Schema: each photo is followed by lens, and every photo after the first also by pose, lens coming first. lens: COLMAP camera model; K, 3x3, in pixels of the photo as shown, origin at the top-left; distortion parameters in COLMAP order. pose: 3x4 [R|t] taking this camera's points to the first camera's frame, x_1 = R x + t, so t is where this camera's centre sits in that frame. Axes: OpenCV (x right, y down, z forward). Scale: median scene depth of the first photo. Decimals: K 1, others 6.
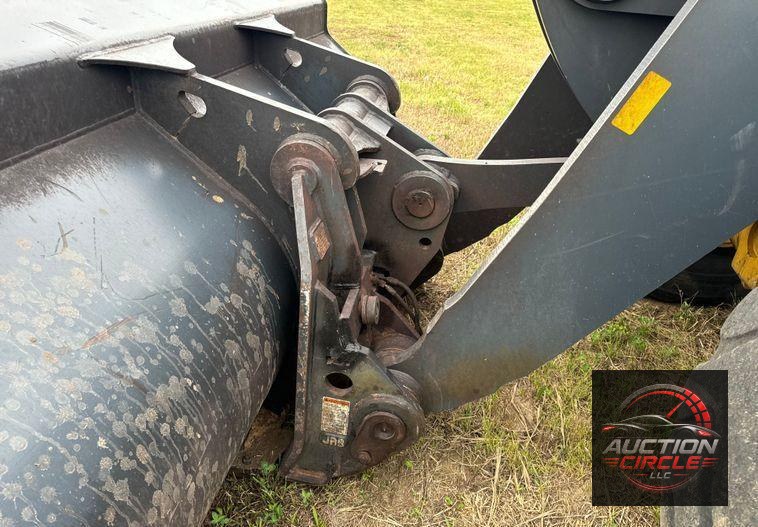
lens RADIAL K [[516.7, 0, 379.1], [0, 516.7, 278.7], [0, 0, 1]] dist [0.100479, -0.127008]
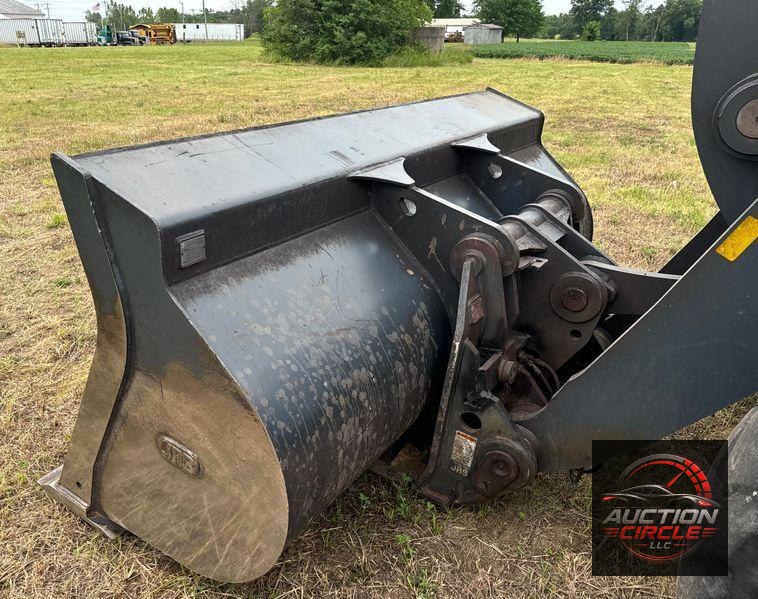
lens RADIAL K [[626.5, 0, 304.4], [0, 626.5, 322.1], [0, 0, 1]] dist [0.085505, -0.072988]
pose [[0.886265, 0.165944, -0.432432, 0.198467], [-0.214149, 0.974644, -0.064881, 0.153462], [0.410700, 0.150107, 0.899329, -0.636369]]
